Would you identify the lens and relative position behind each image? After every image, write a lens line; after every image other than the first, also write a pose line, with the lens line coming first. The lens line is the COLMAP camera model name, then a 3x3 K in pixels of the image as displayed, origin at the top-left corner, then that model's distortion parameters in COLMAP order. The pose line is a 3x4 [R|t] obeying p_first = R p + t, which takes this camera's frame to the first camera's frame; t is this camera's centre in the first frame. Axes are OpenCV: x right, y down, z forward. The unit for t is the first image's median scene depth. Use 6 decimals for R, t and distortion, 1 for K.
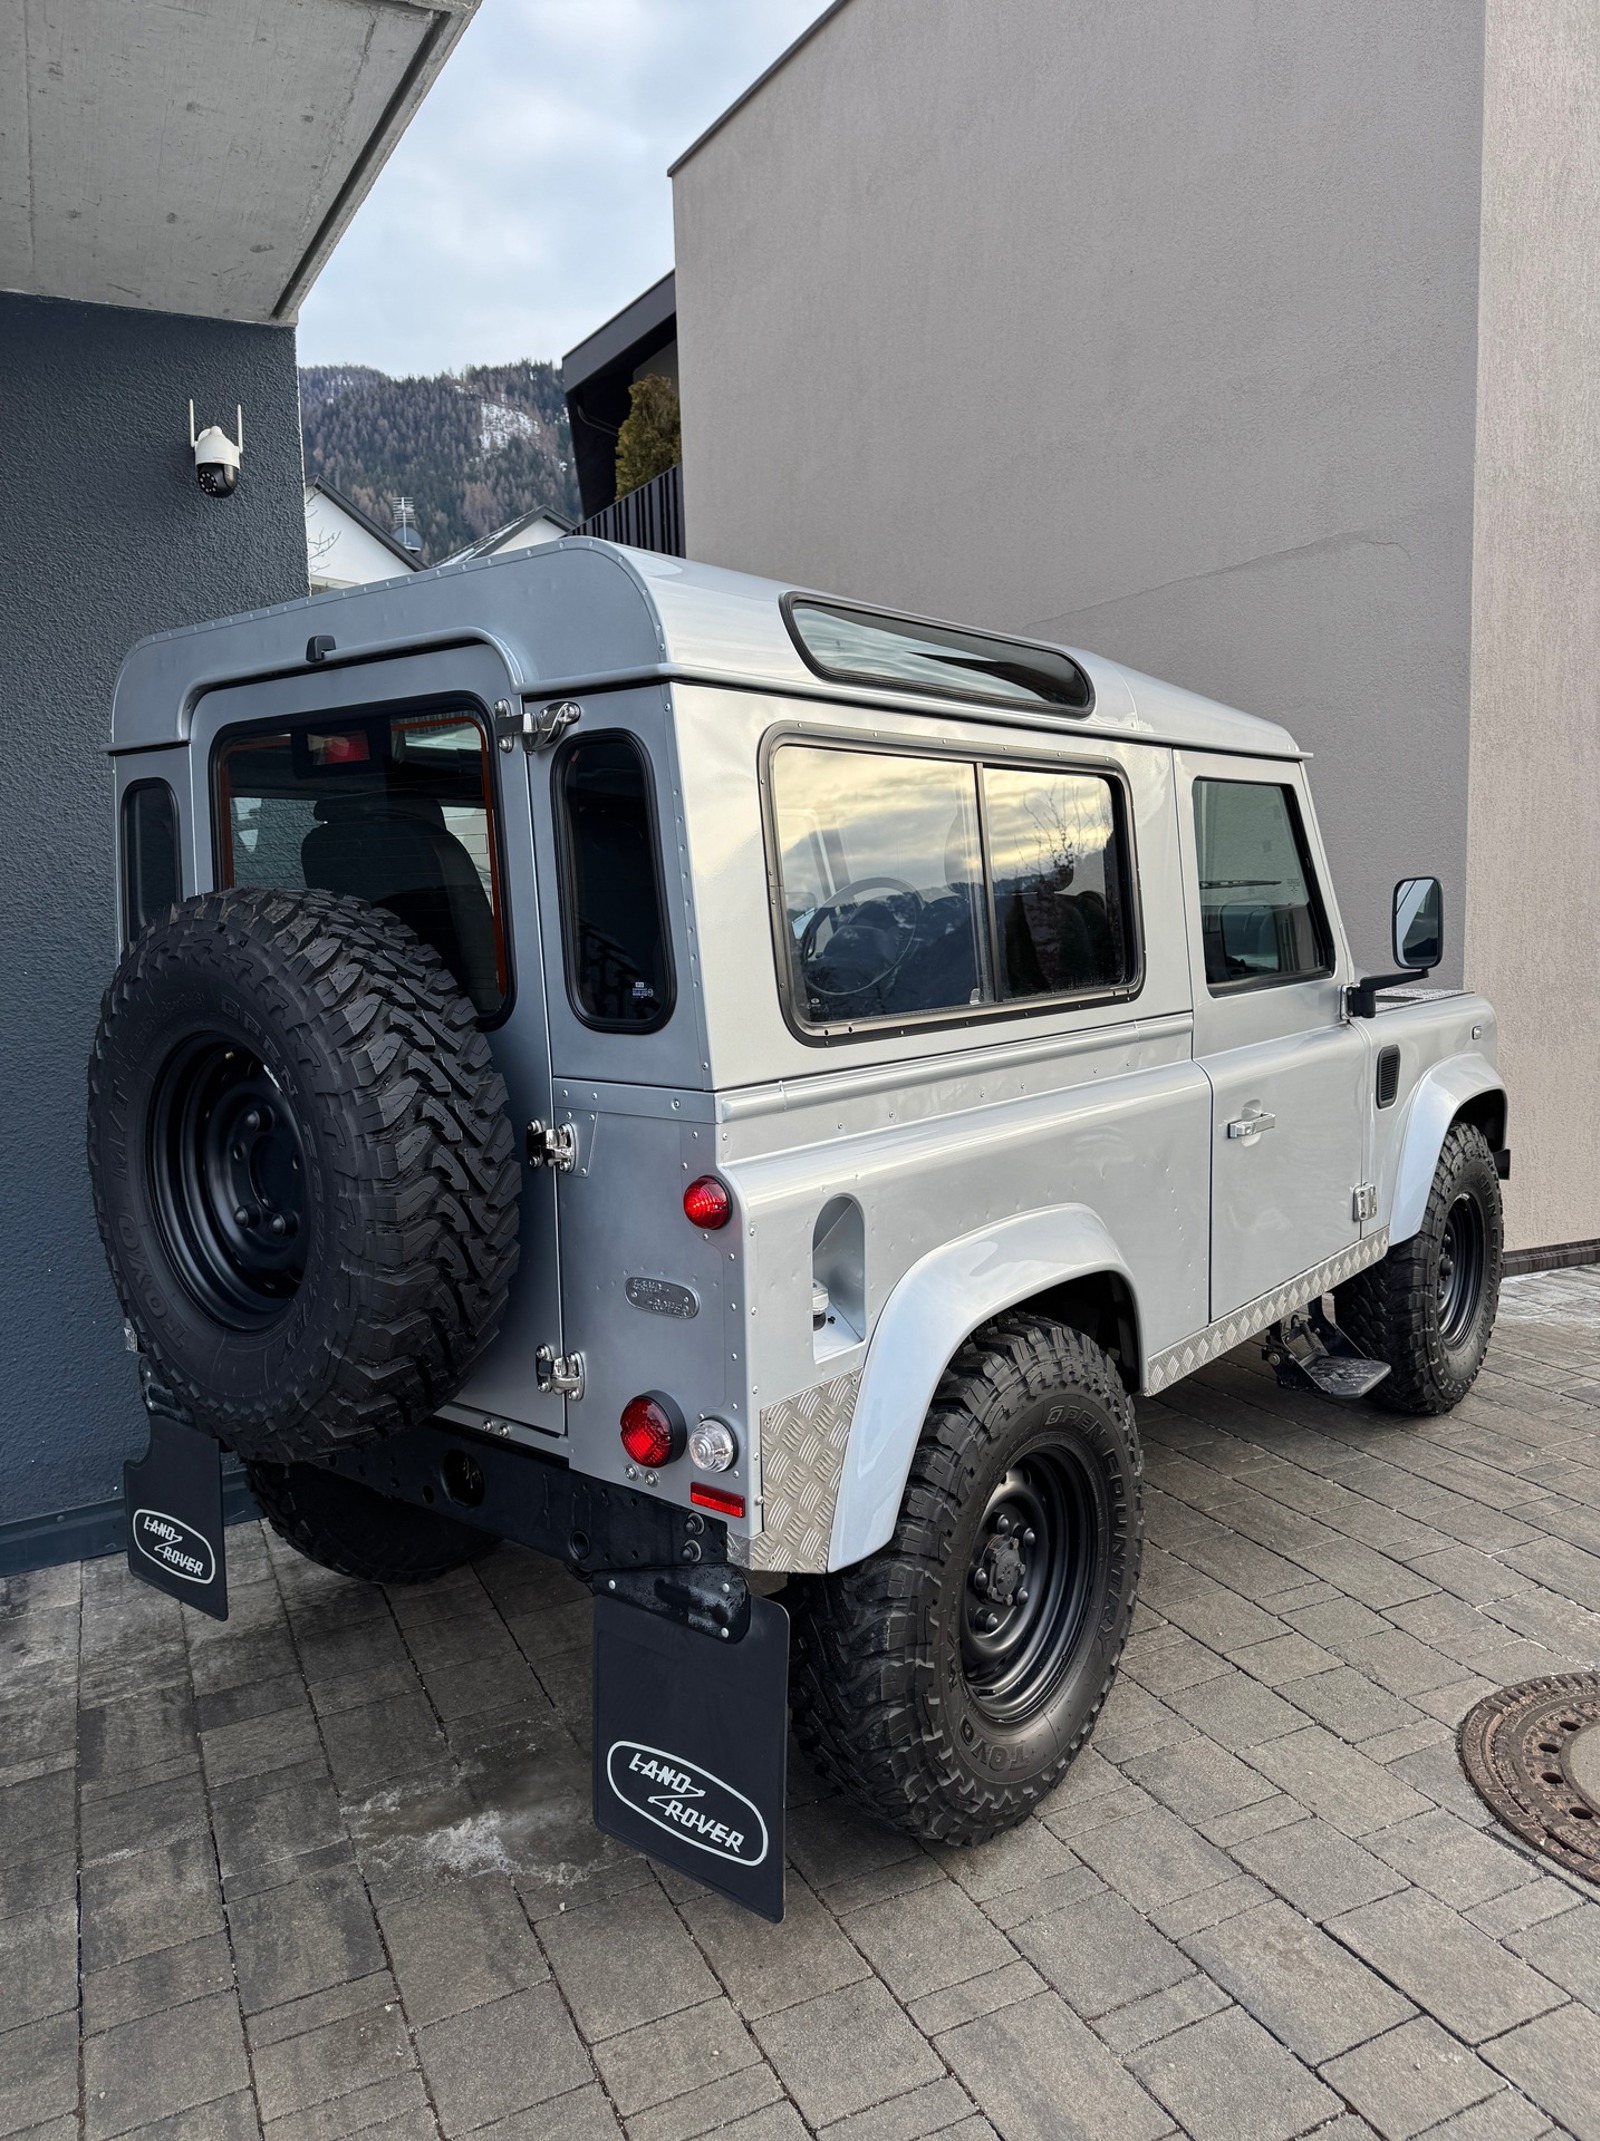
lens RADIAL K [[1504.3, 0, 799.9], [0, 1504.3, 1045.0], [0, 0, 1]] dist [-0.007629, -0.003883]
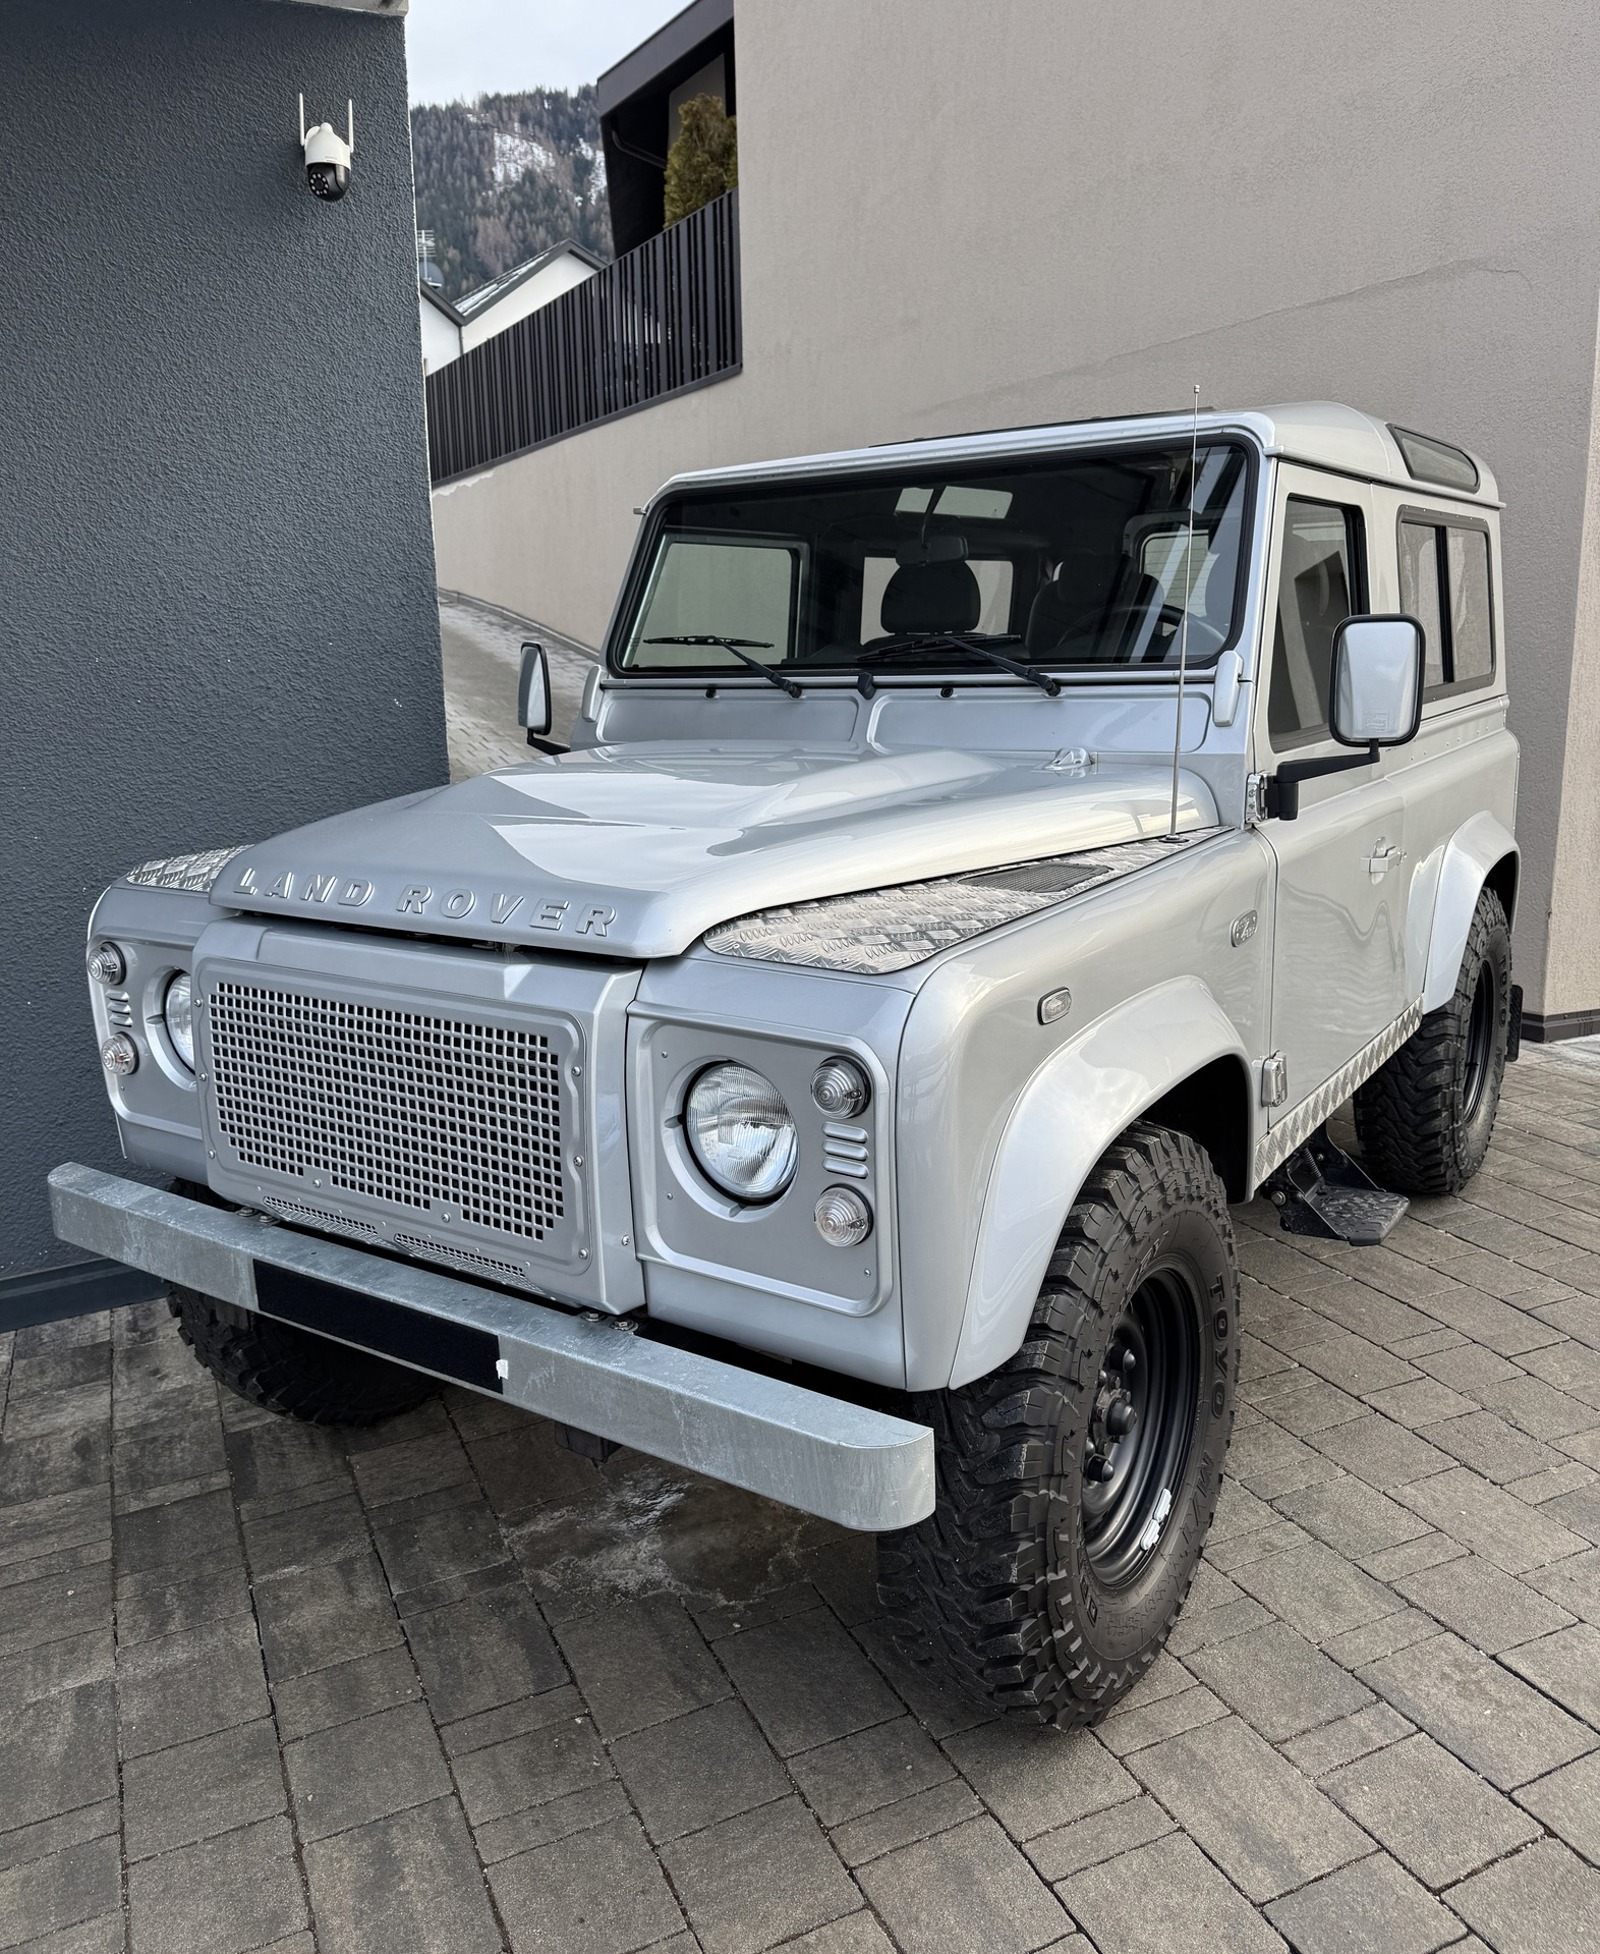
lens RADIAL K [[1505.7, 0, 800.2], [0, 1505.7, 918.9], [0, 0, 1]] dist [-0.005497, -0.008074]
pose [[0.999847, 0.012375, -0.012324, -0.102593], [-0.011377, 0.996890, 0.077981, 0.017683], [0.013250, -0.077829, 0.996879, 0.025389]]
